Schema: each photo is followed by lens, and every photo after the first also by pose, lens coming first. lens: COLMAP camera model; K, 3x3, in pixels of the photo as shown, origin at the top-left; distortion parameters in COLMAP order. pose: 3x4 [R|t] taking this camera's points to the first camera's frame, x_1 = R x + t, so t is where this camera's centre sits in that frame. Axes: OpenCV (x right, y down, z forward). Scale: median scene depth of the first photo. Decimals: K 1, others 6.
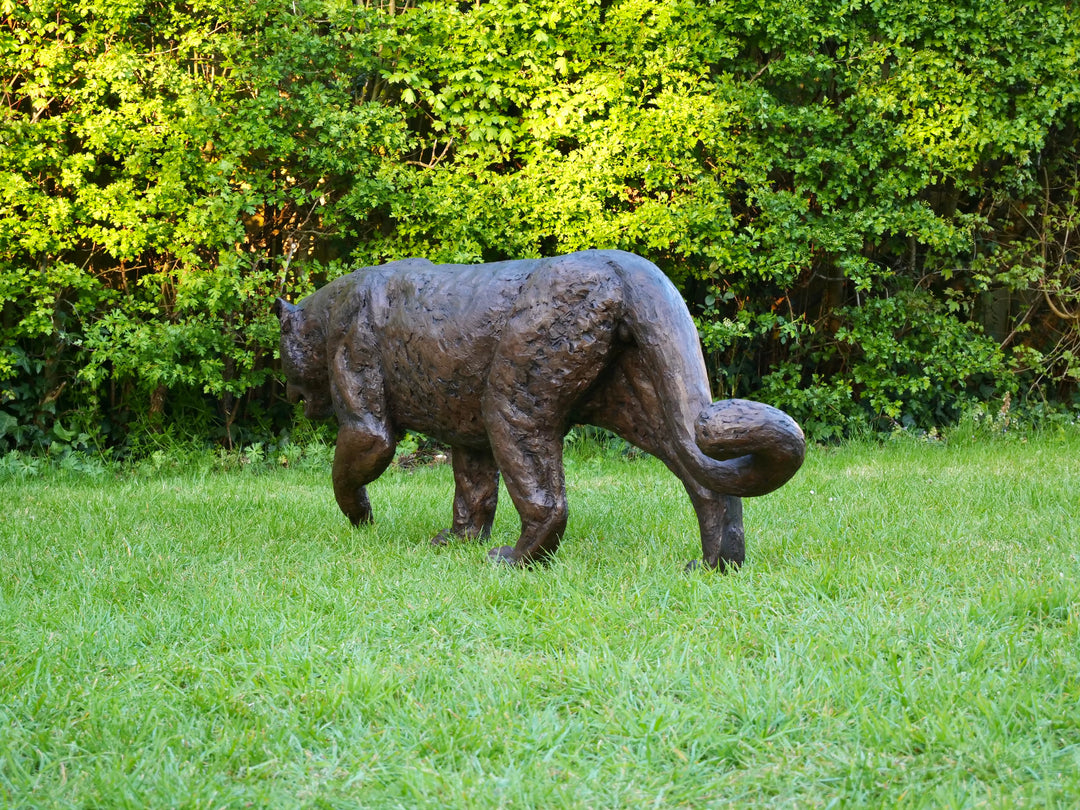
lens RADIAL K [[2254.5, 0, 540.3], [0, 2254.5, 403.9], [0, 0, 1]] dist [0.017415, 0.000000]
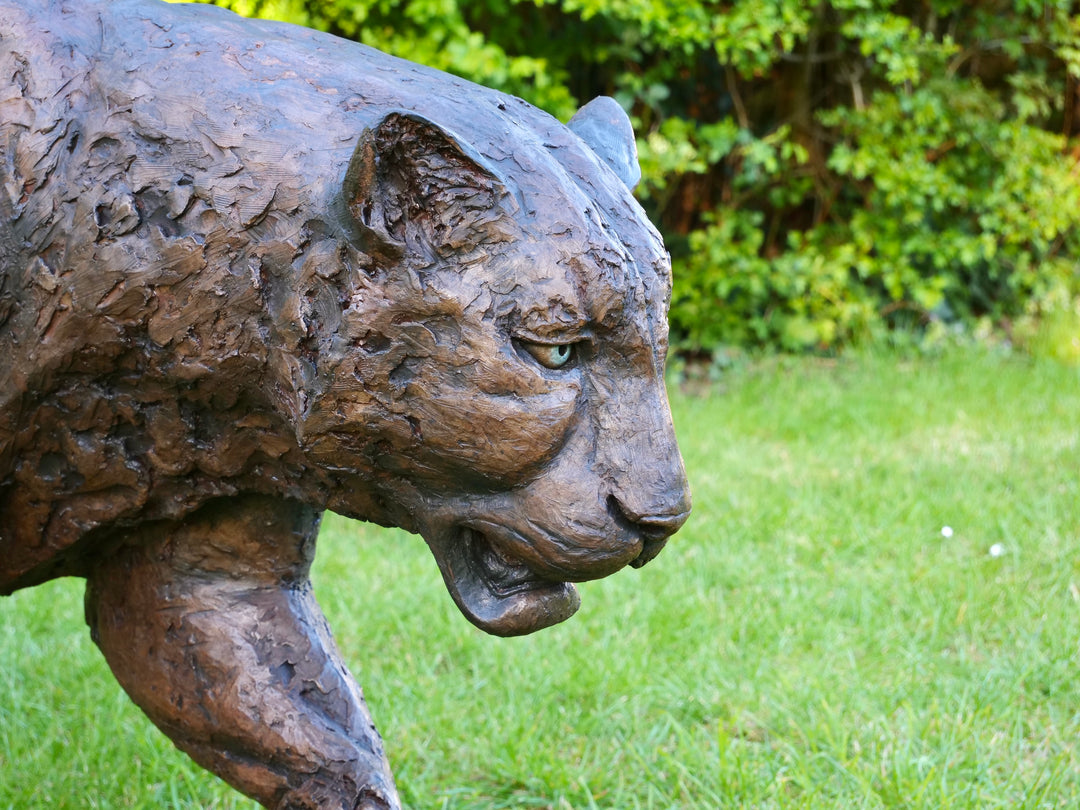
lens RADIAL K [[2555.1, 0, 529.7], [0, 2555.1, 410.4], [0, 0, 1]] dist [0.019016, 0.000000]
pose [[0.991654, -0.022227, 0.127000, -0.024900], [0.011431, 0.996306, 0.085108, -0.025968], [-0.128423, -0.082945, 0.988245, 0.420708]]
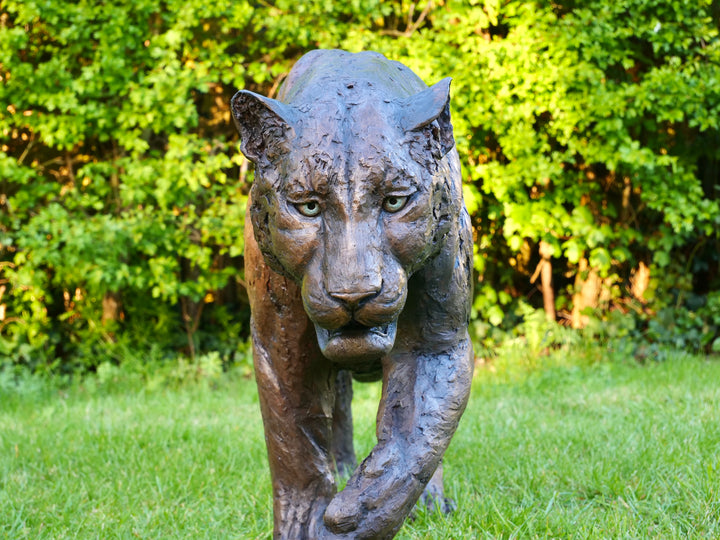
lens RADIAL K [[1703.4, 0, 362.6], [0, 1703.4, 265.6], [0, 0, 1]] dist [0.019016, 0.000000]
pose [[0.995644, -0.019808, -0.091106, -0.007014], [0.017930, 0.999610, -0.021392, -0.001383], [0.091494, 0.019665, 0.995611, 0.338819]]
